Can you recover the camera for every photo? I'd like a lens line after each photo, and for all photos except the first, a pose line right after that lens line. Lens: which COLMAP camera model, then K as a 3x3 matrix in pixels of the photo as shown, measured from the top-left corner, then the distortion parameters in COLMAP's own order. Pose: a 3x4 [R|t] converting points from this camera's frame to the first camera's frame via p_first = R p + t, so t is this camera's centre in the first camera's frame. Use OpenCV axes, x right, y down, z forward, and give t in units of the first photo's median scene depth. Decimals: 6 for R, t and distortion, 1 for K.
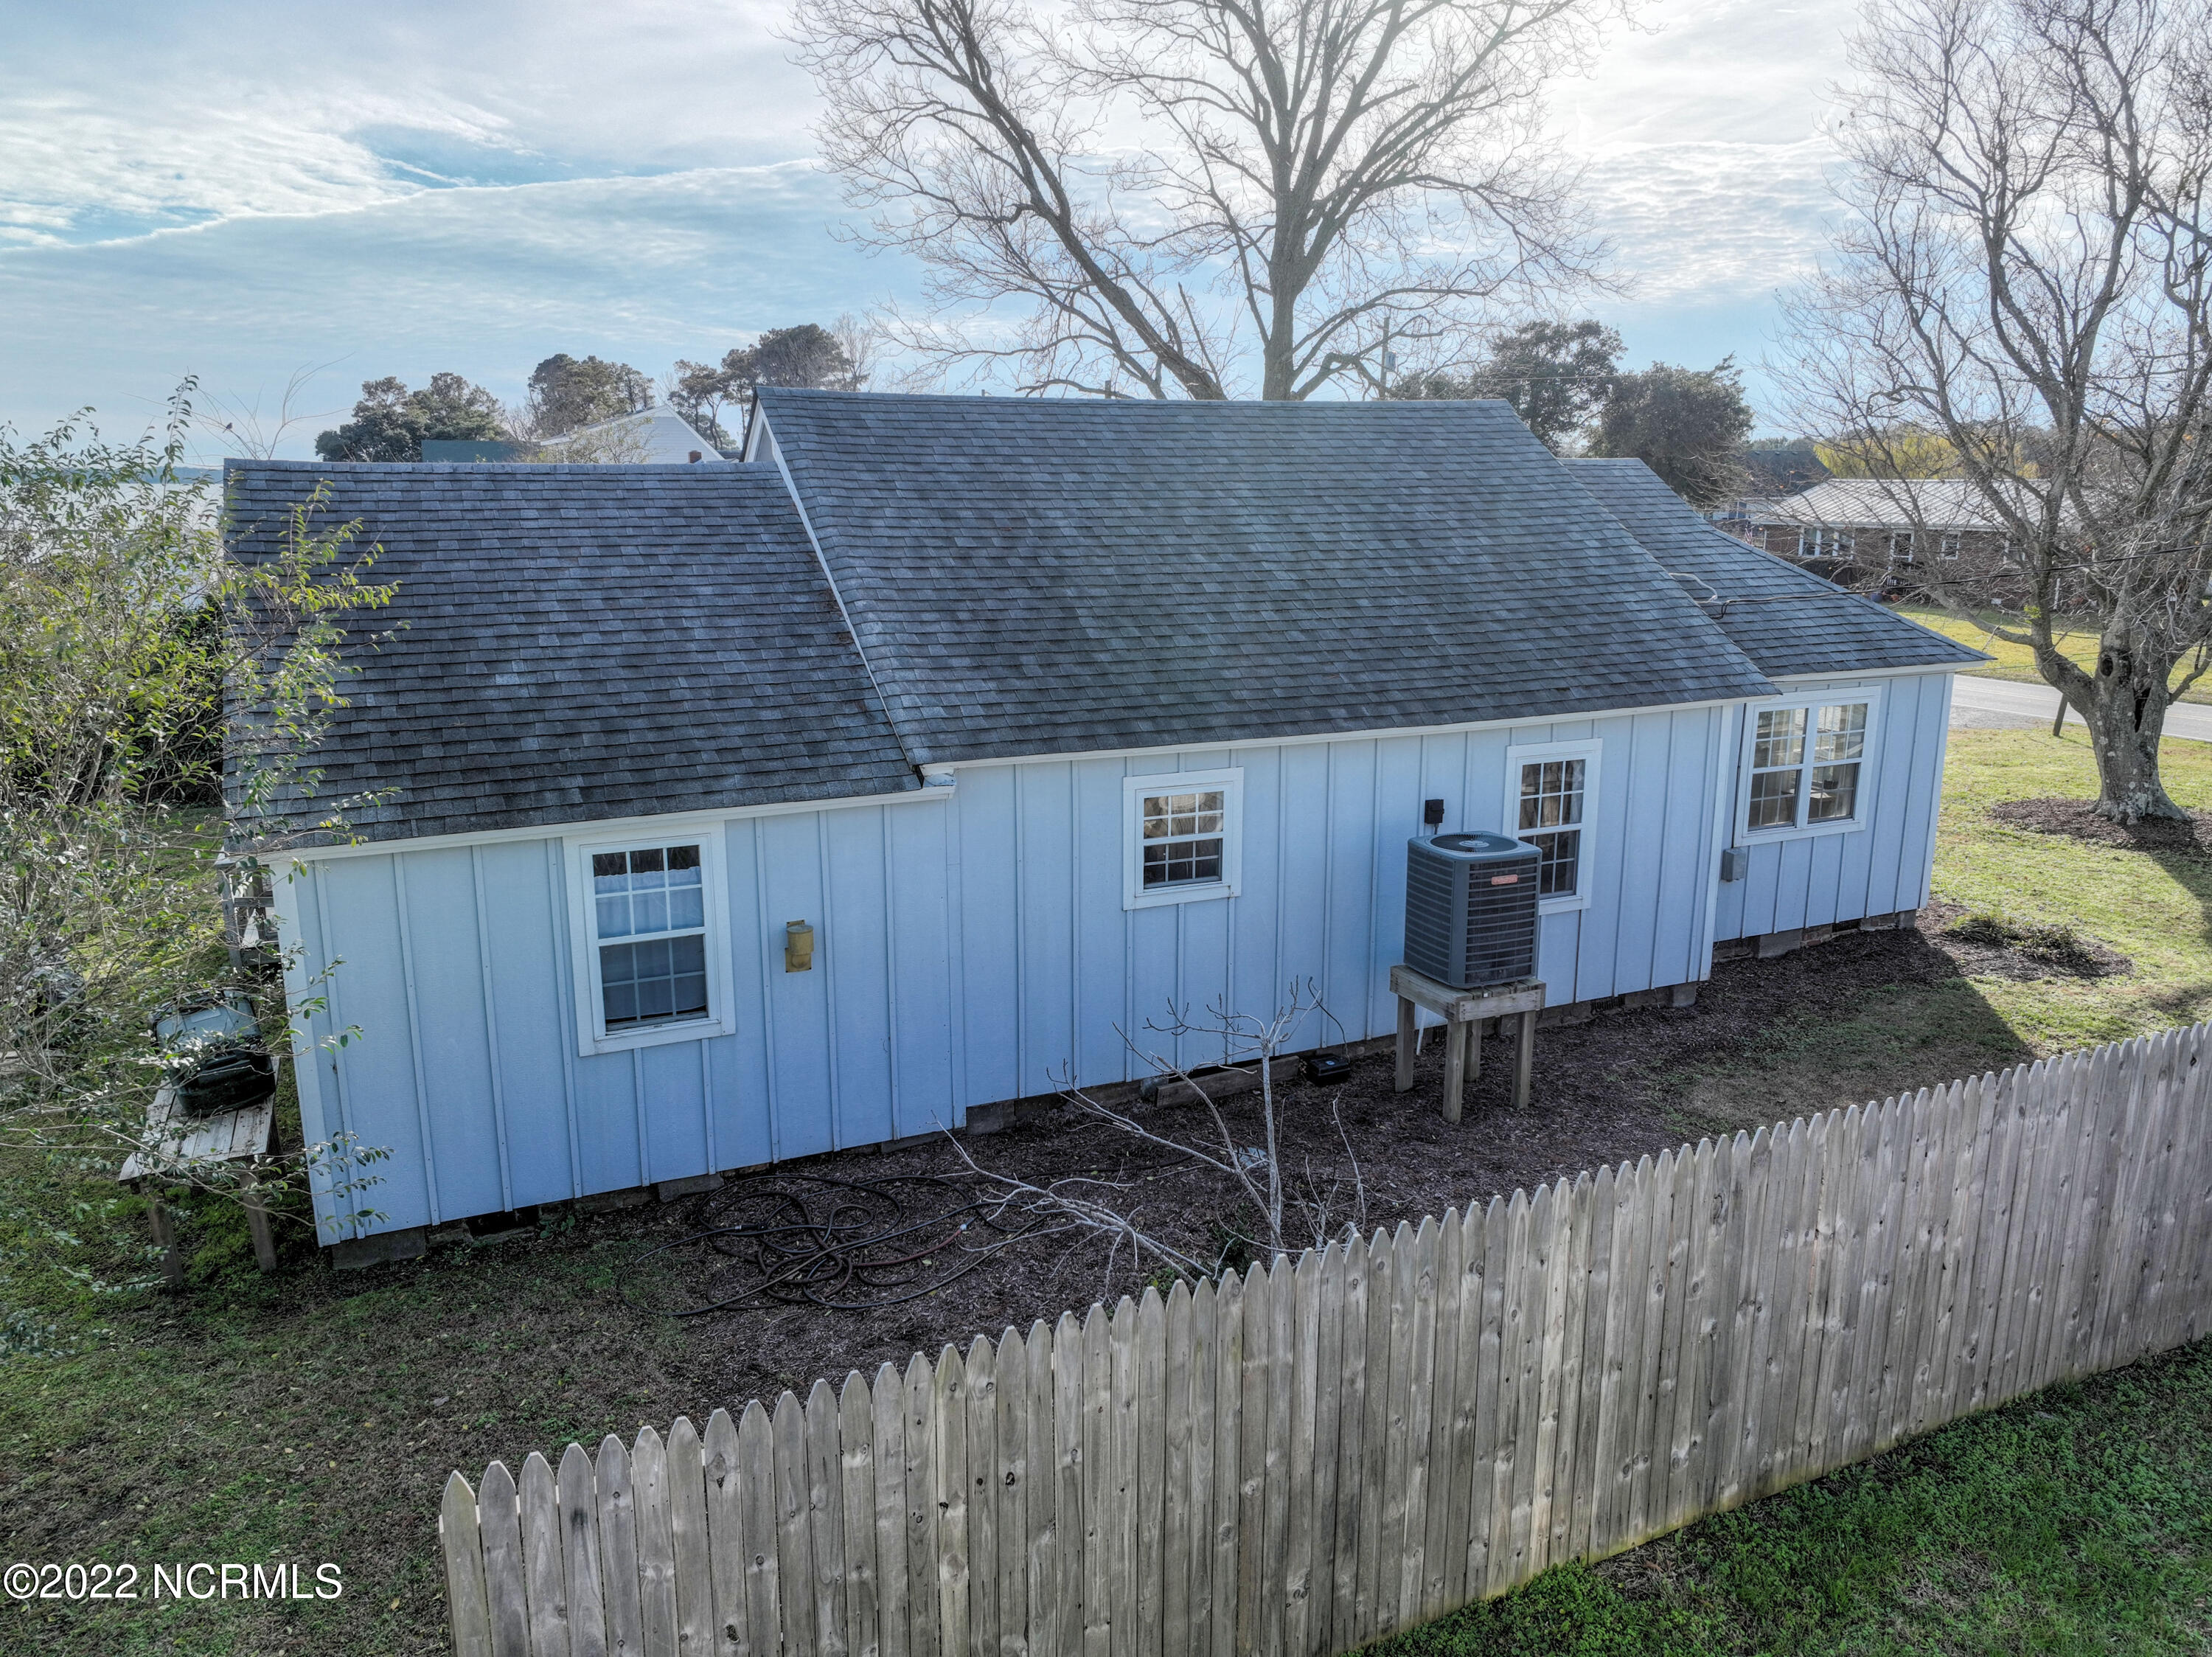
lens RADIAL K [[1551.2, 0, 1106.0], [0, 1551.2, 828.5], [0, 0, 1]] dist [-0.004674, 0.022793]
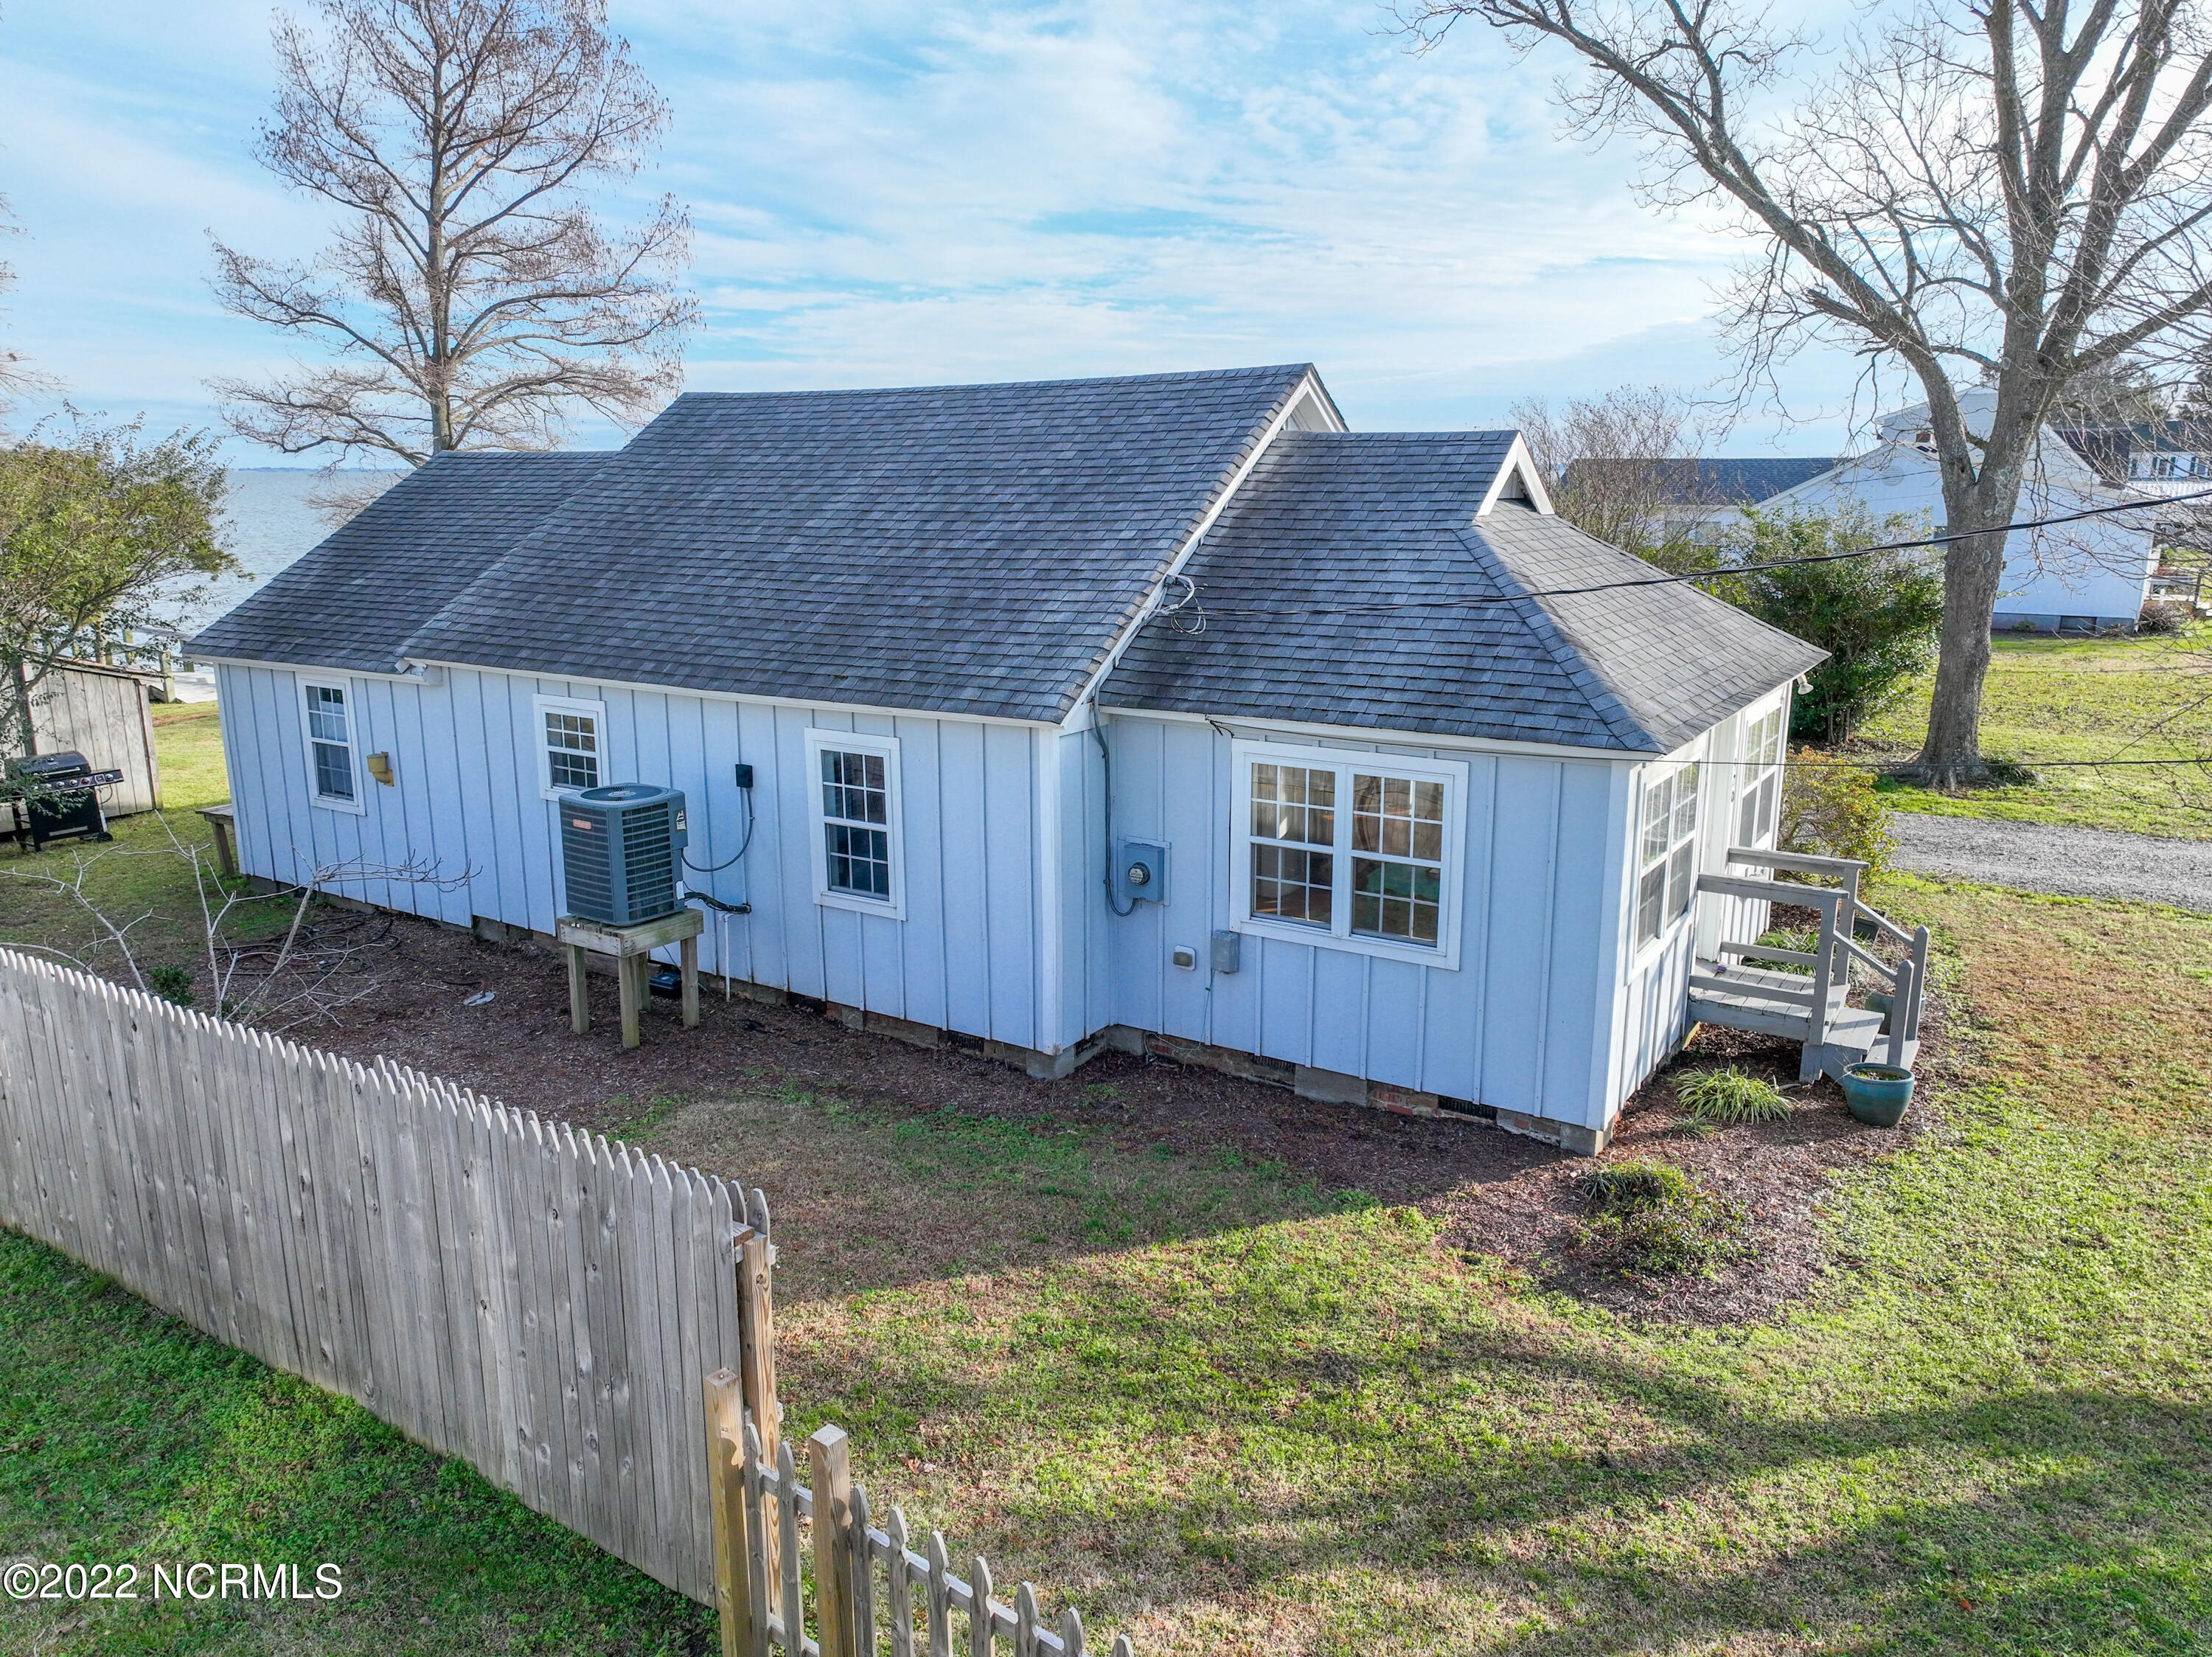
lens RADIAL K [[1551.2, 0, 1106.0], [0, 1551.2, 828.5], [0, 0, 1]] dist [-0.004674, 0.022793]
pose [[0.534432, 0.191070, -0.823331, 1.142577], [-0.181884, 0.977289, 0.108736, -0.127036], [0.825409, 0.091639, 0.557047, 0.581536]]
